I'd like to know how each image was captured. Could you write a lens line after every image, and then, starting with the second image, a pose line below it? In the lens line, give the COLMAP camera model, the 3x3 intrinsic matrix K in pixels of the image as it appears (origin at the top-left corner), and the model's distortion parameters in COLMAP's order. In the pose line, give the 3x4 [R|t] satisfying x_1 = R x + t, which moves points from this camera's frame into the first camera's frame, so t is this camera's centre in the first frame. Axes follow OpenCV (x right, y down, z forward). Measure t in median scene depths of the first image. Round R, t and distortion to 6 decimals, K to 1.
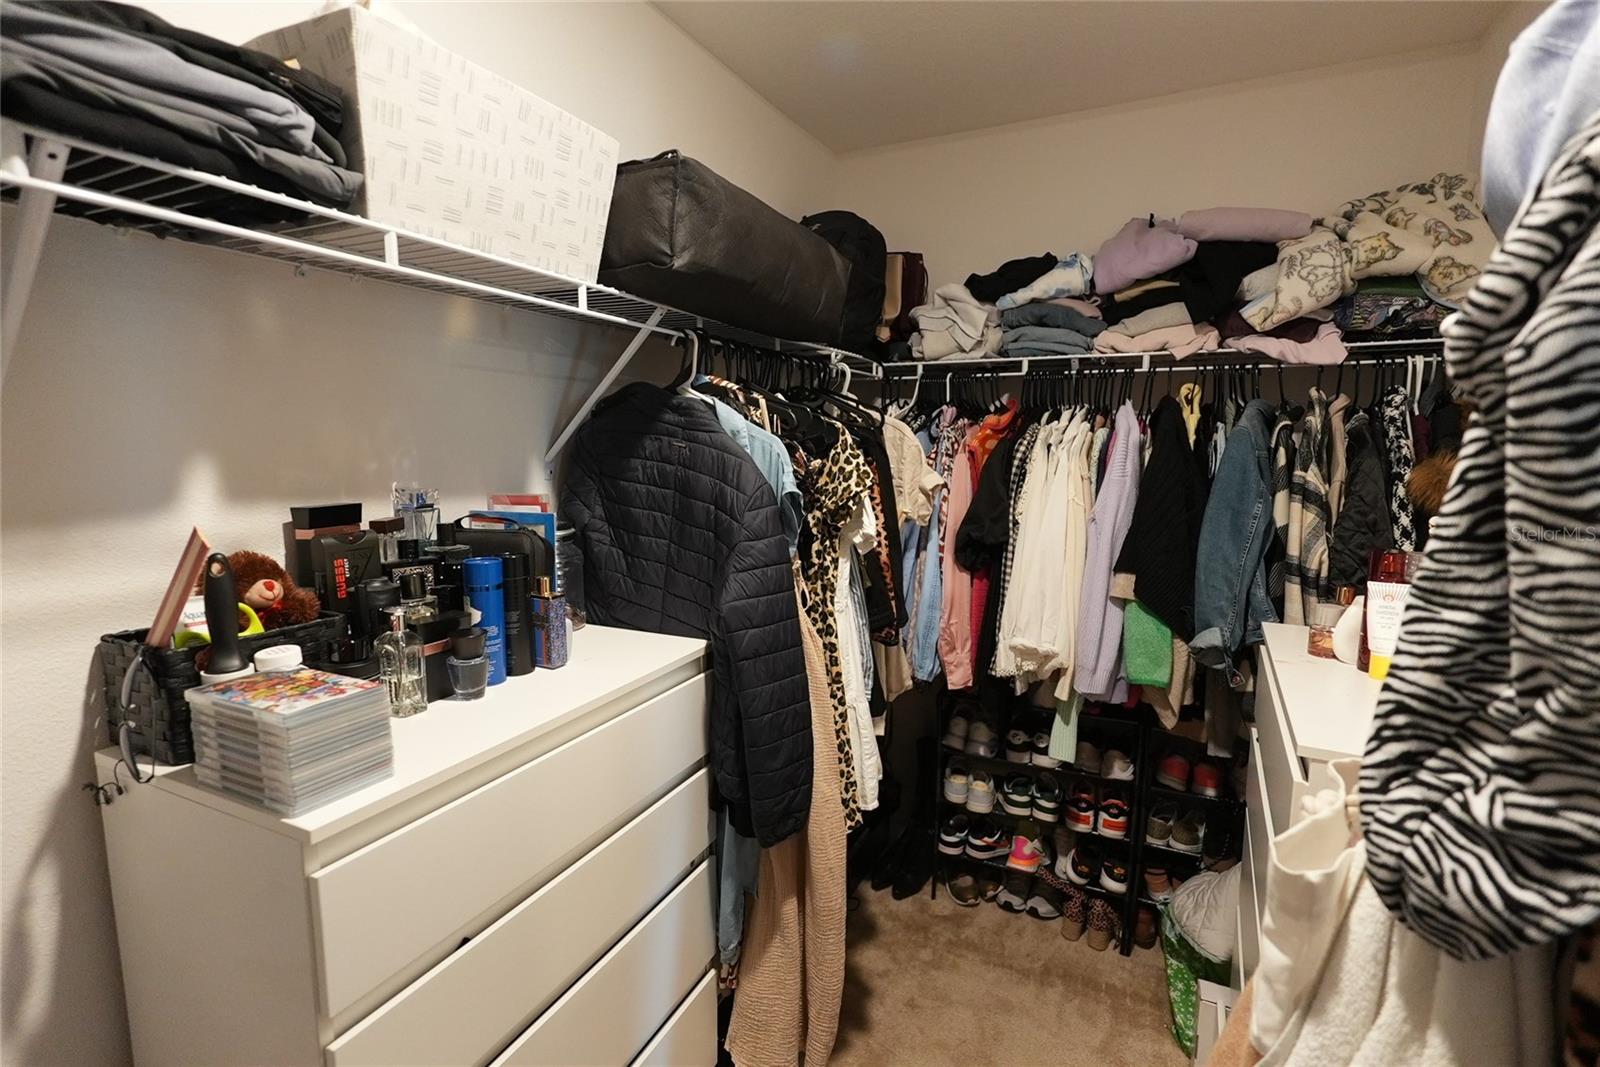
lens RADIAL K [[735.9, 0, 797.9], [0, 735.9, 531.3], [0, 0, 1]] dist [-0.000262, 0.000875]
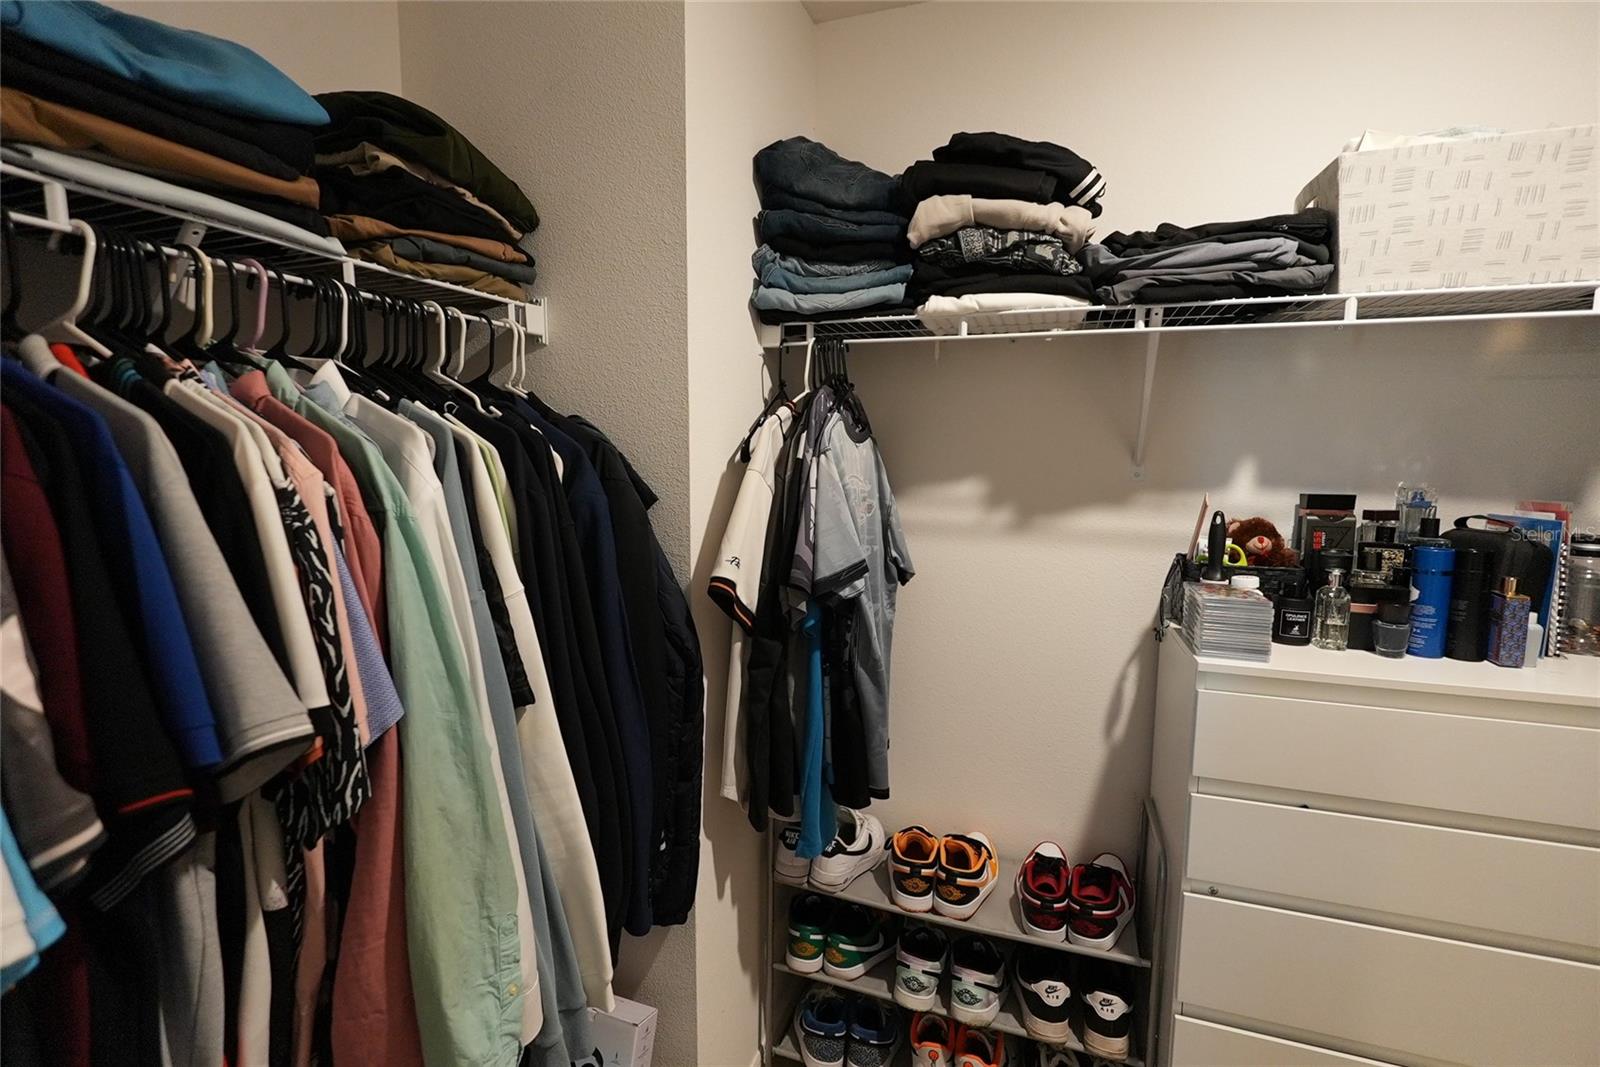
lens RADIAL K [[735.9, 0, 797.9], [0, 735.9, 531.3], [0, 0, 1]] dist [-0.000262, 0.000875]
pose [[0.119140, 0.101926, -0.987632, 0.741865], [-0.127103, 0.988098, 0.086642, 0.048321], [0.984708, 0.115208, 0.130678, -0.175297]]
